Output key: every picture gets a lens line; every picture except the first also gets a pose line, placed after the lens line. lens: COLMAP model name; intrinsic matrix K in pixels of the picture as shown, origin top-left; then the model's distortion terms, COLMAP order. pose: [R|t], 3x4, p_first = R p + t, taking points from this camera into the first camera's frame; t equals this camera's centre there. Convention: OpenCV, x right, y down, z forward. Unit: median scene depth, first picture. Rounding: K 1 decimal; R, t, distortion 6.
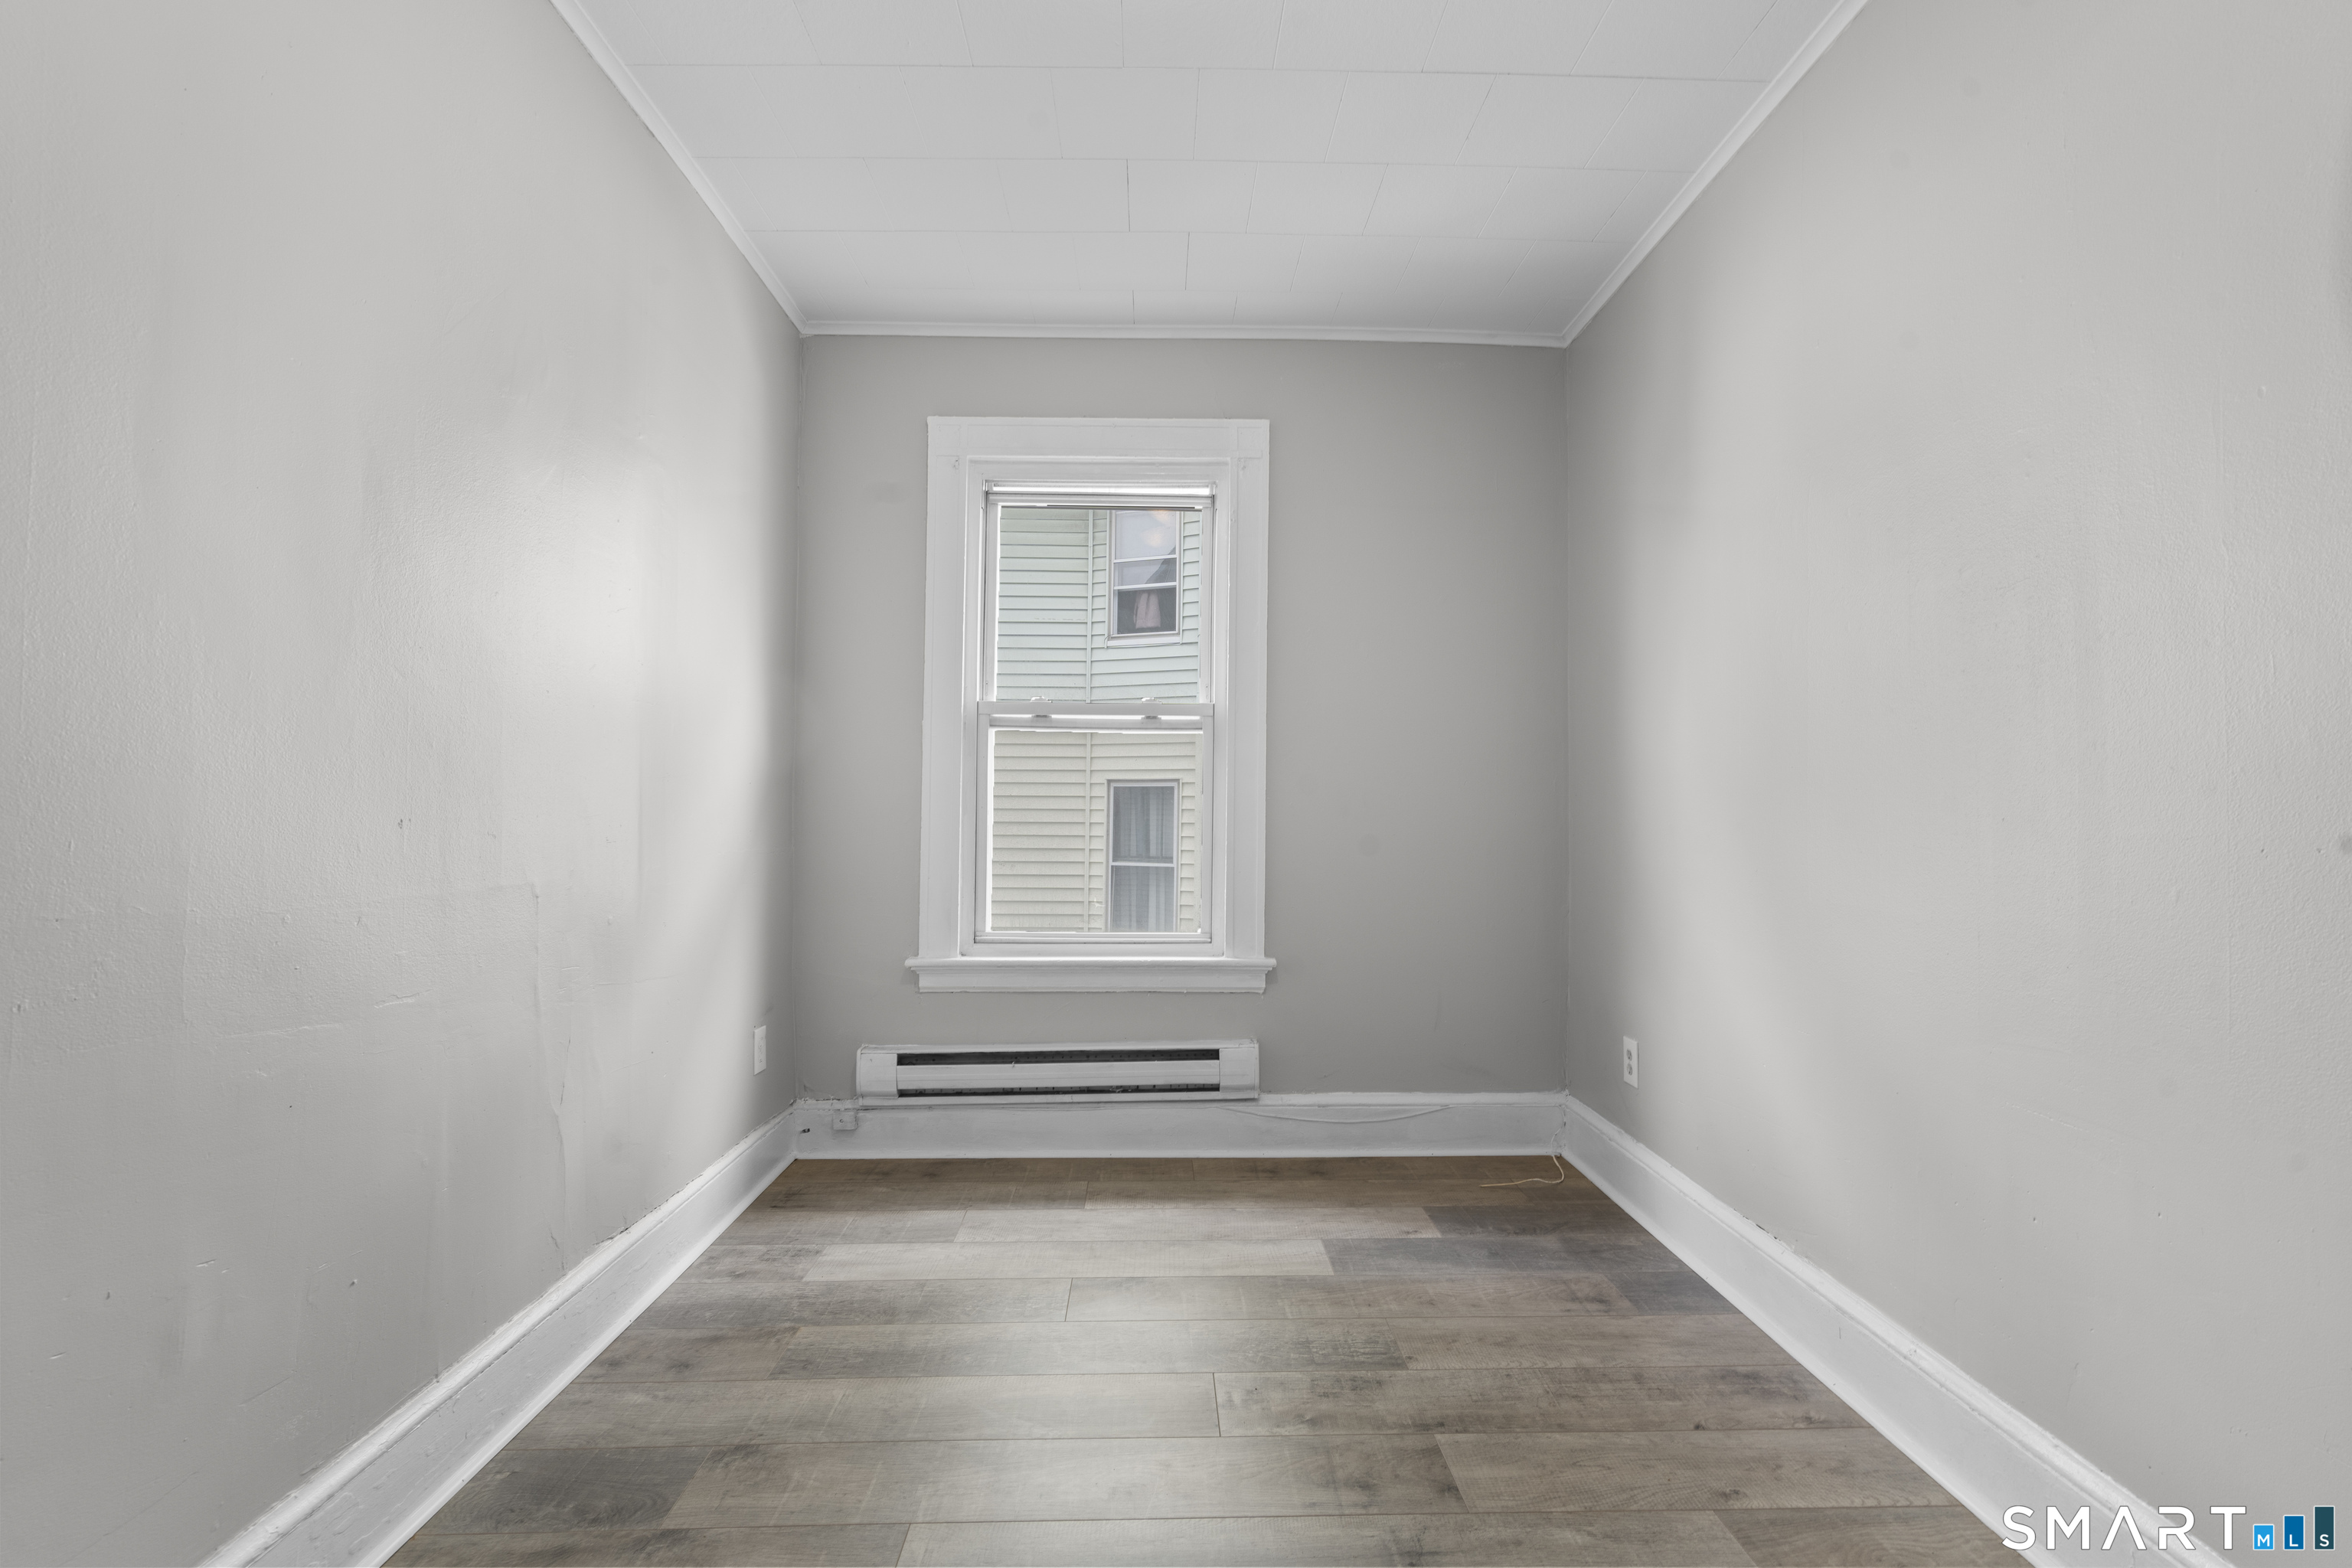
lens RADIAL K [[1067.0, 0, 1272.3], [0, 1067.0, 788.6], [0, 0, 1]] dist [-0.004229, 0.000841]
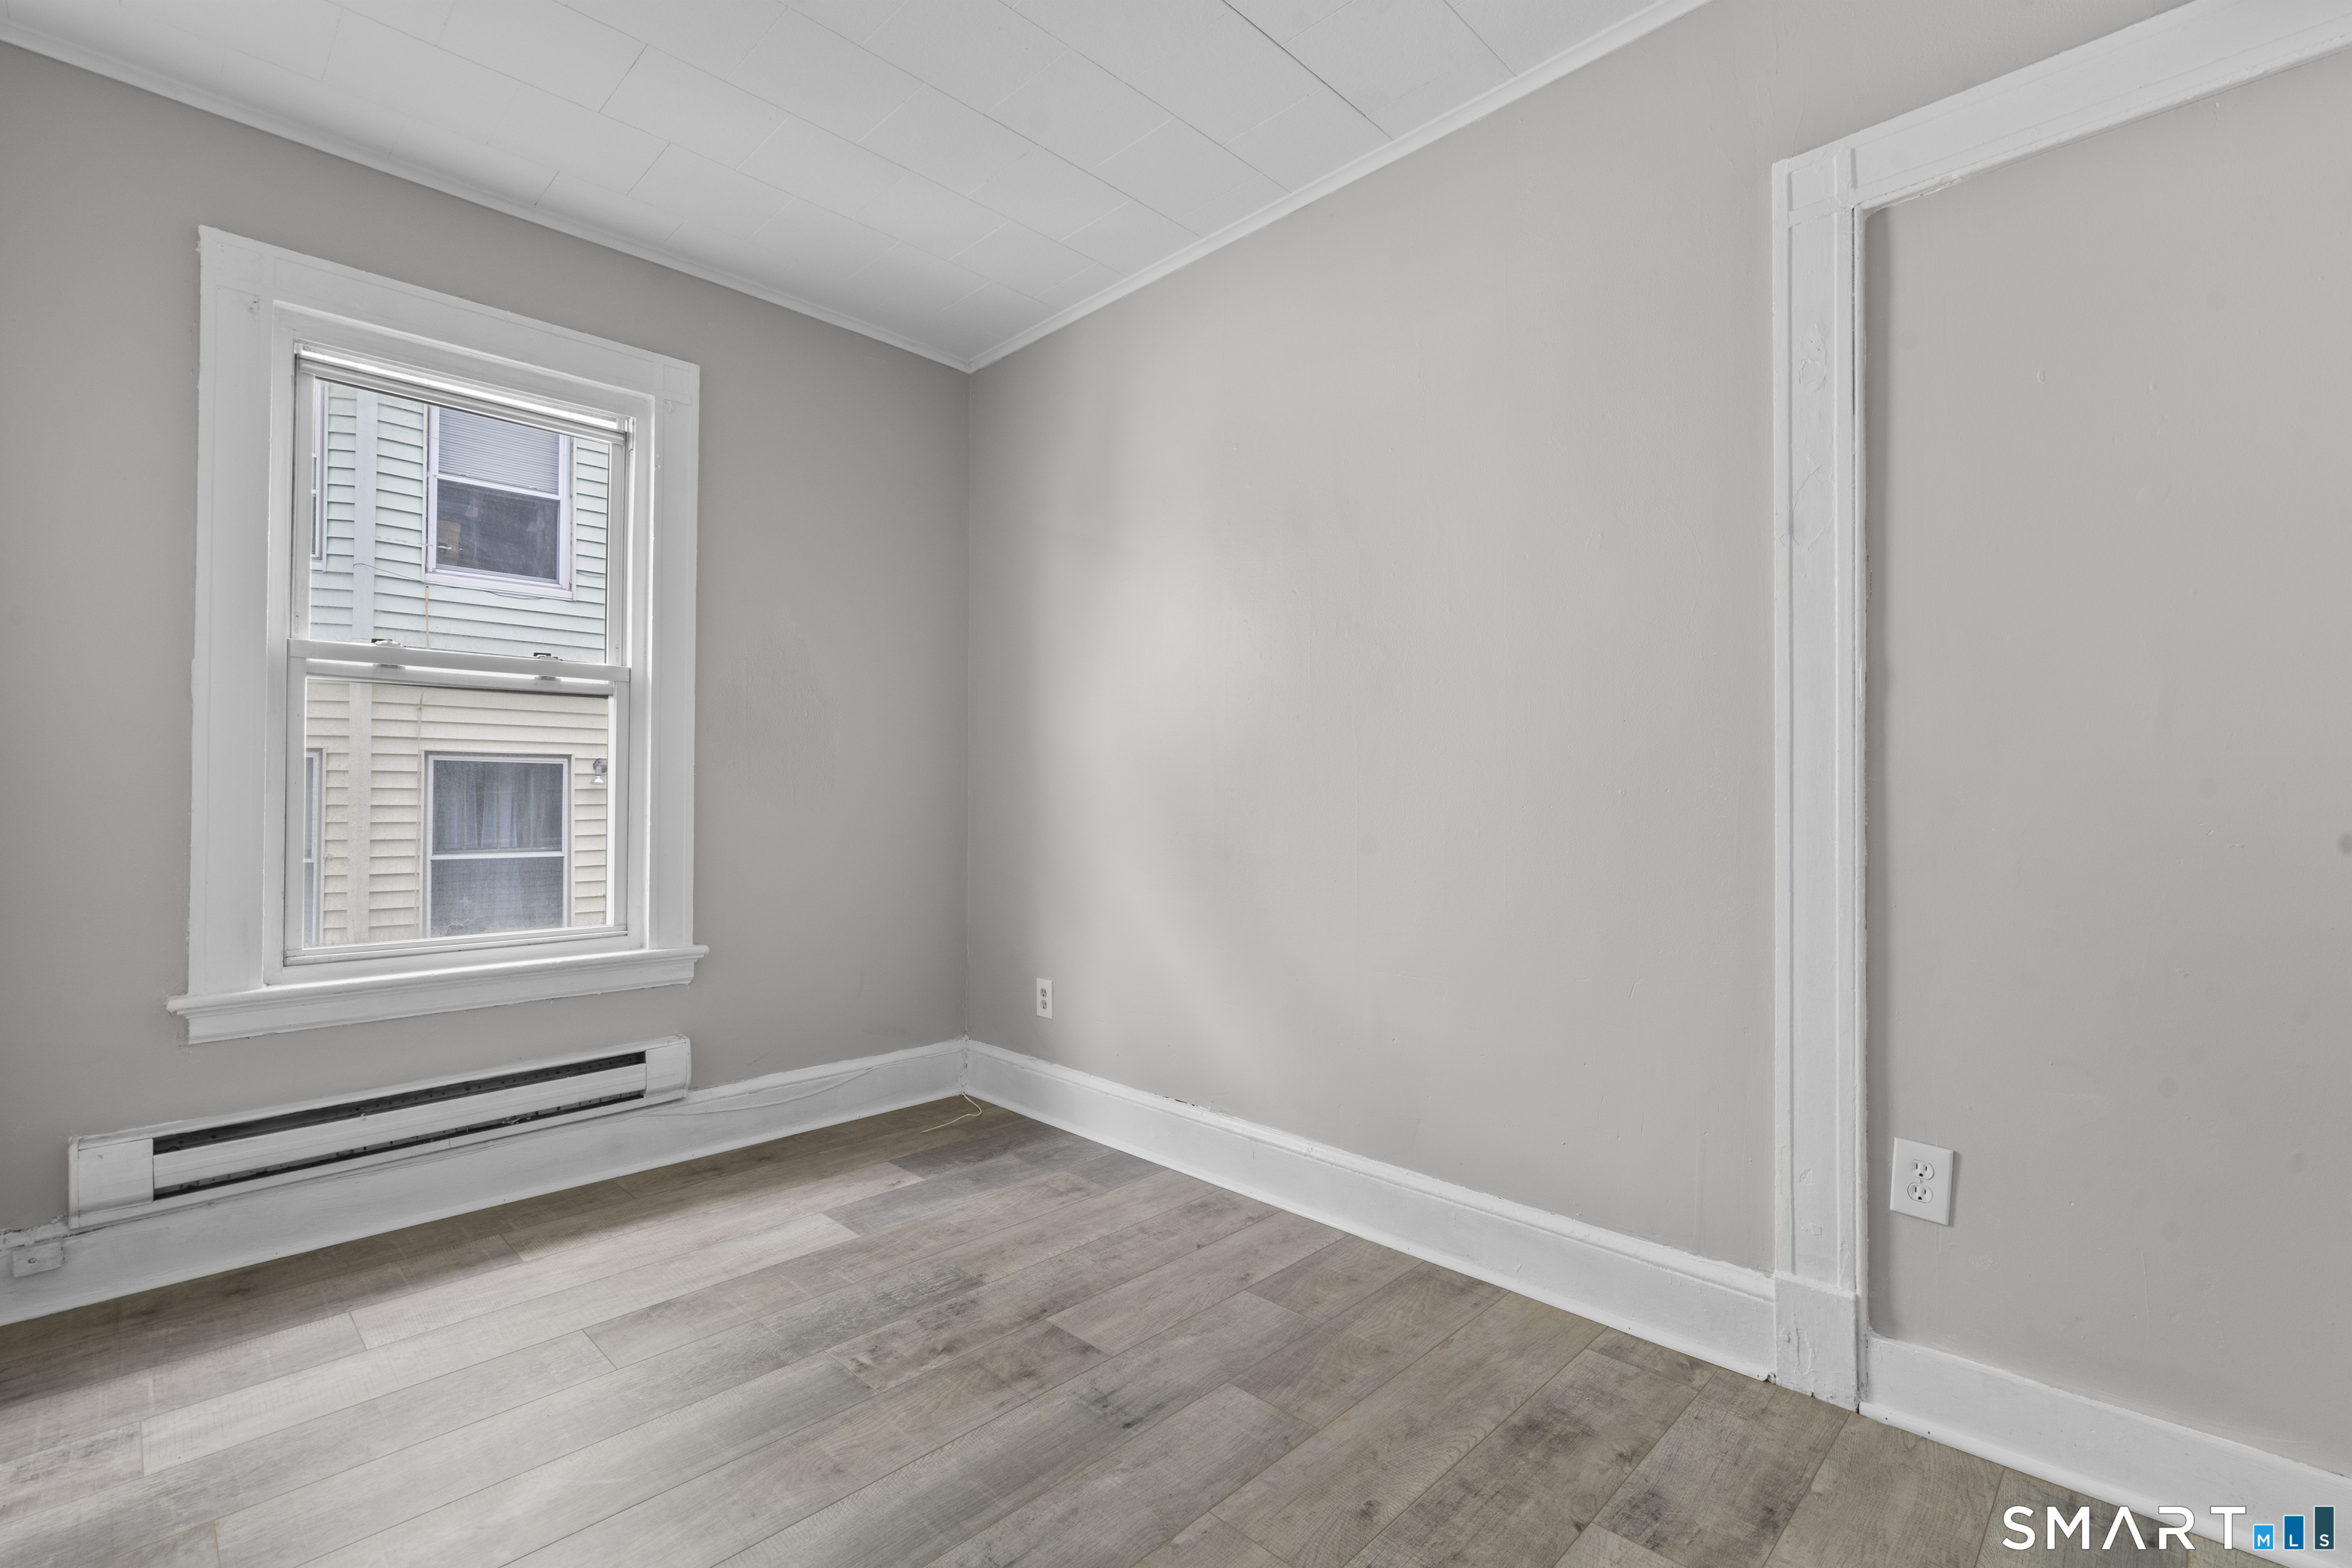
lens RADIAL K [[1051.7, 0, 1175.7], [0, 1051.7, 787.8], [0, 0, 1]] dist [-0.010084, 0.005534]
pose [[0.715564, 0.001751, 0.698545, -0.386732], [-0.014427, 0.999821, 0.012272, 0.003727], [-0.698399, -0.018859, 0.715461, 0.059236]]
